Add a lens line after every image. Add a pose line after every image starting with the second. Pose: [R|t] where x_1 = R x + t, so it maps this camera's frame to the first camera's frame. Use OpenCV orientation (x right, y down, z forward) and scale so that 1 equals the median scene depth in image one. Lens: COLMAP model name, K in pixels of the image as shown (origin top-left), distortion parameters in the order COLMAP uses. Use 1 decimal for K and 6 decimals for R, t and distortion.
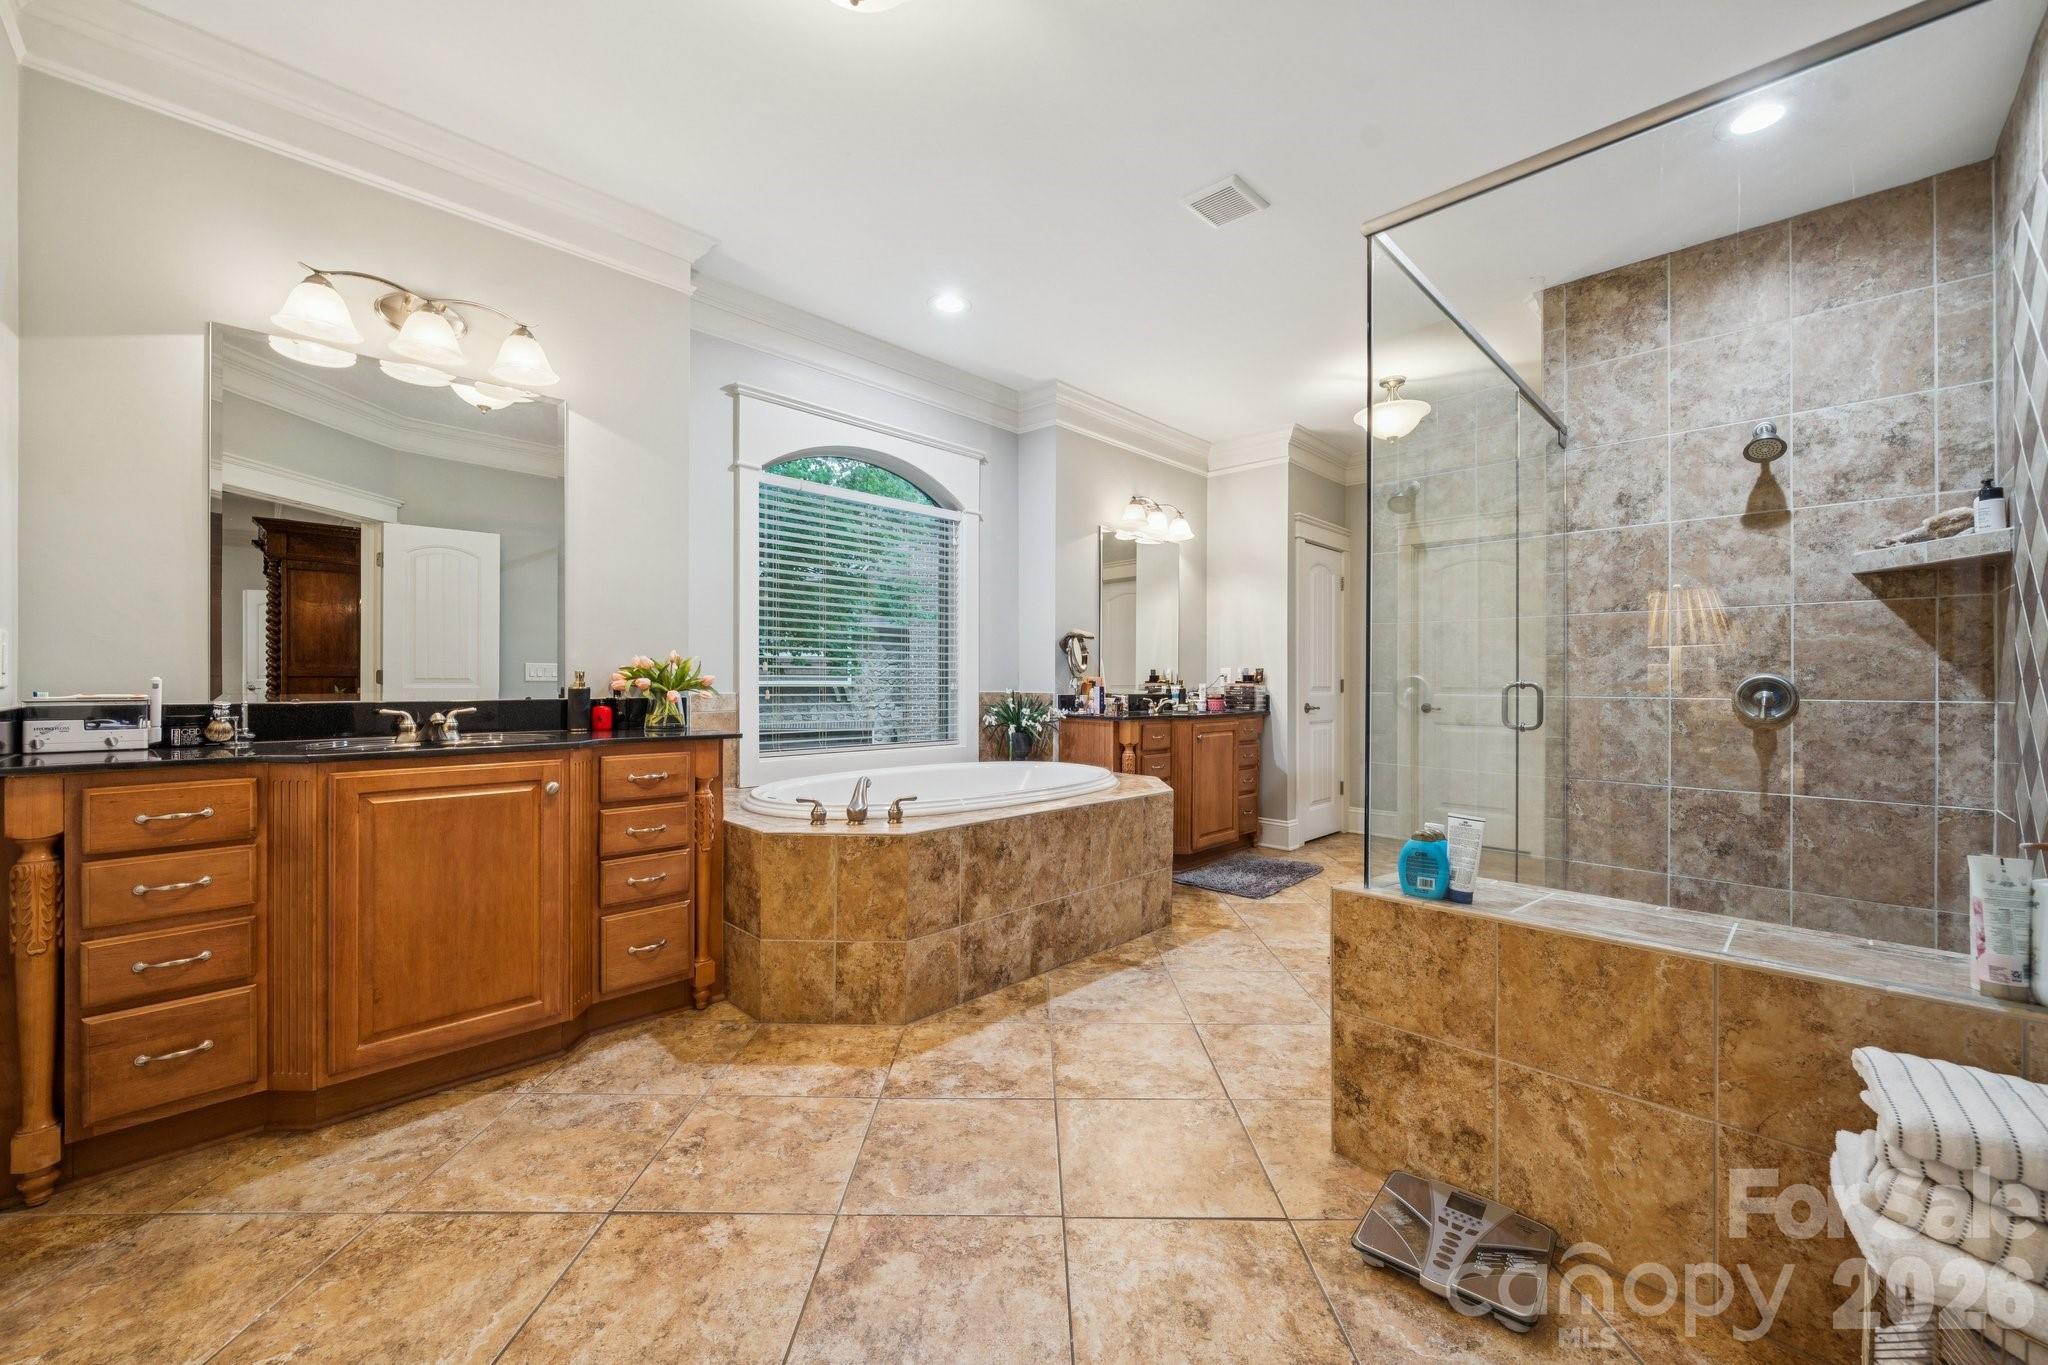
lens RADIAL K [[759.4, 0, 1022.7], [0, 759.4, 684.0], [0, 0, 1]] dist [-0.002663, -0.000086]
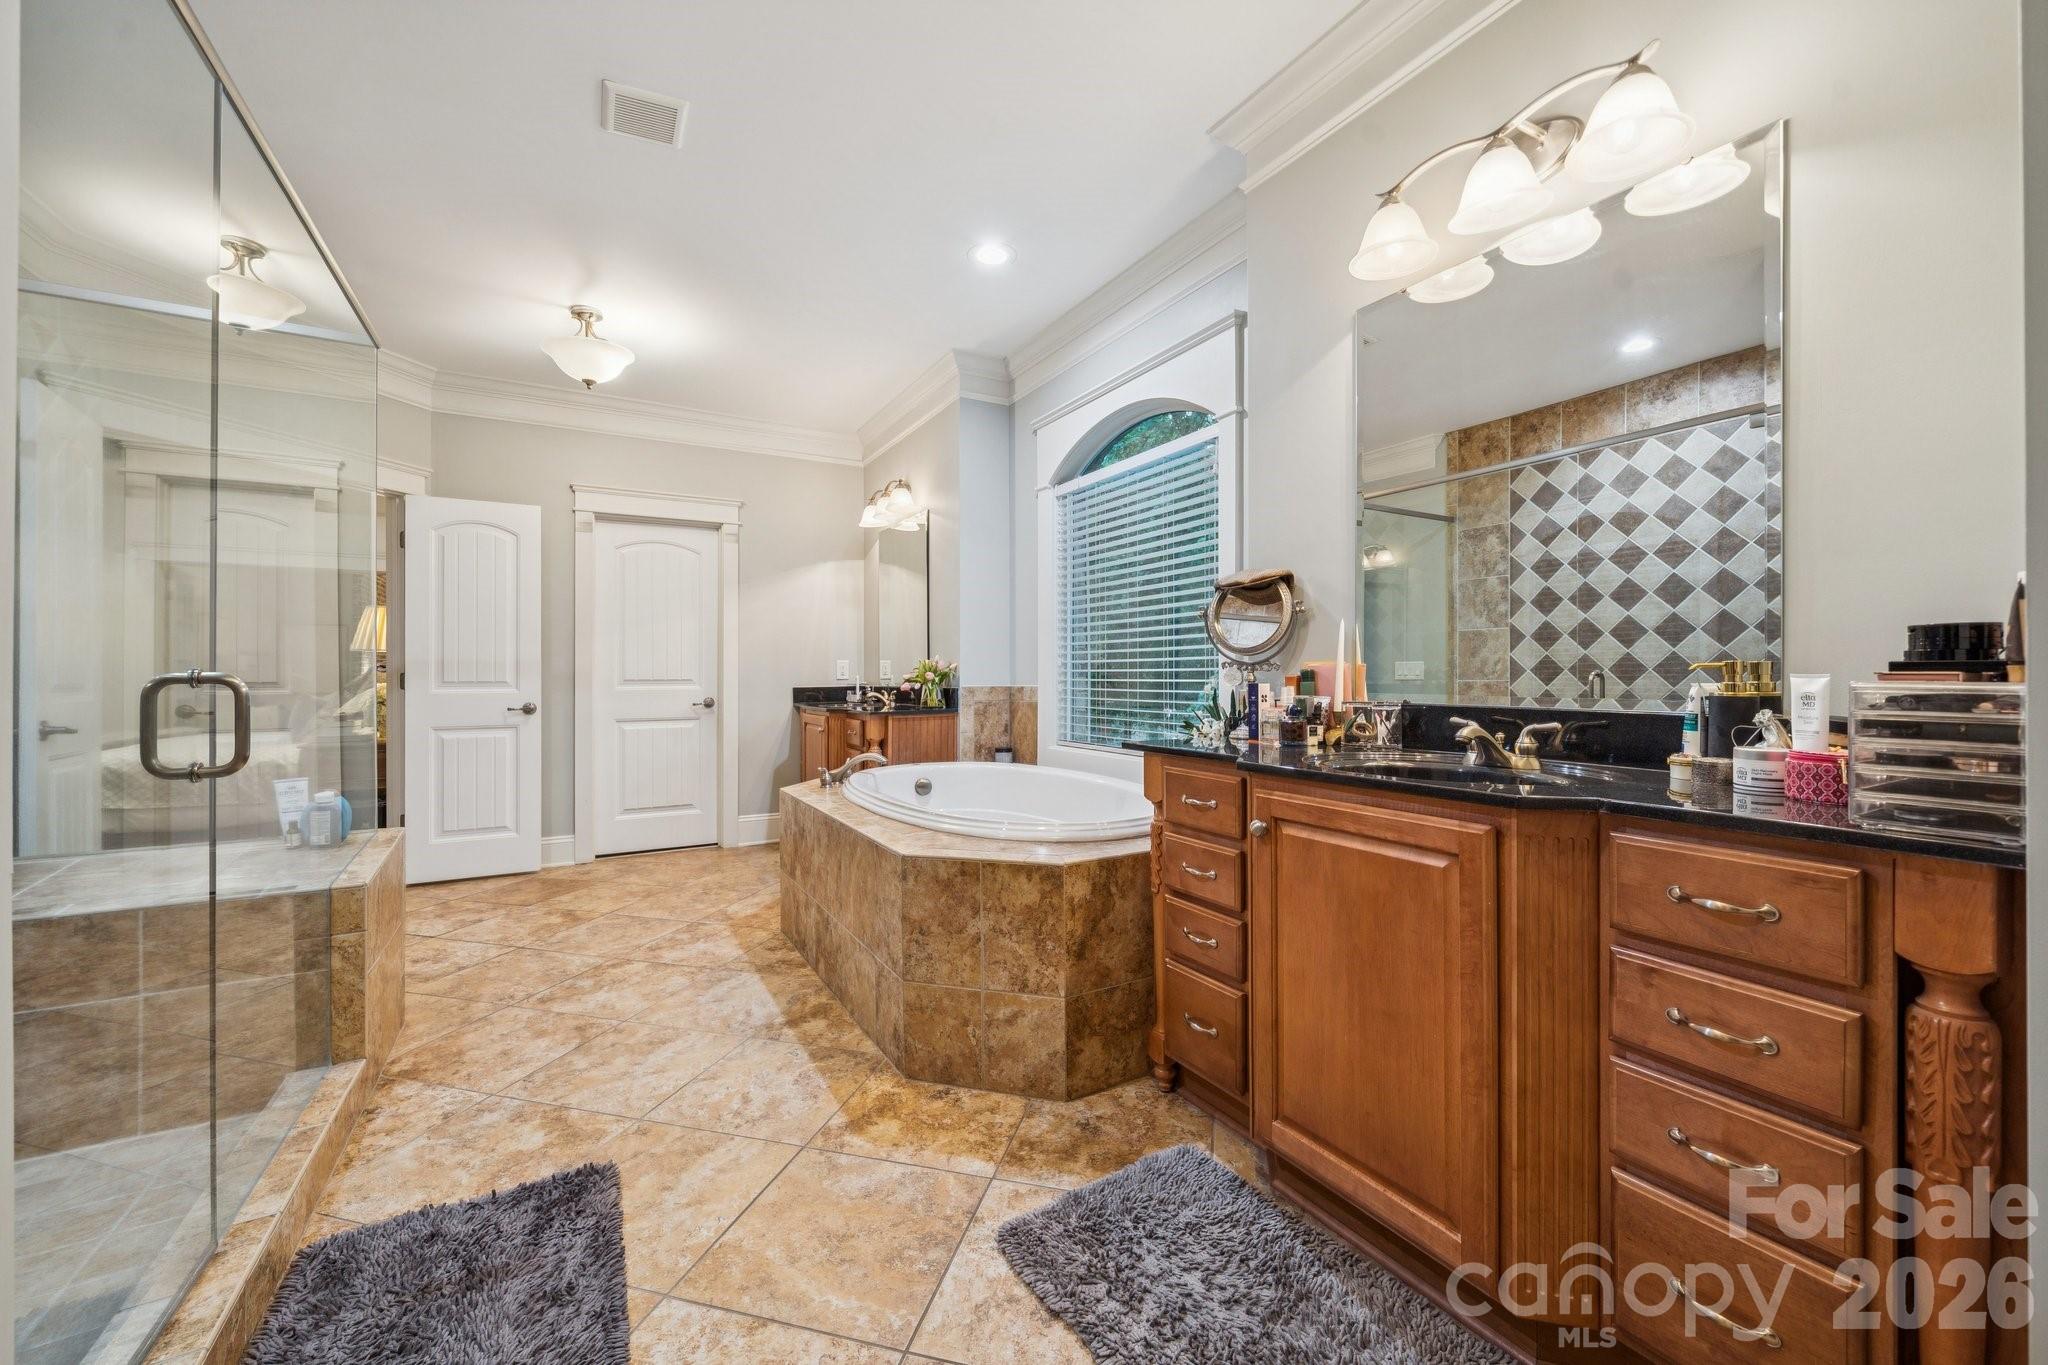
lens RADIAL K [[759.4, 0, 1016.5], [0, 759.4, 671.5], [0, 0, 1]] dist [-0.002663, -0.000086]
pose [[-0.225811, -0.003676, -0.974164, 0.925801], [0.003044, 0.999985, -0.004479, -0.004397], [0.974166, -0.003977, -0.225797, 1.481444]]
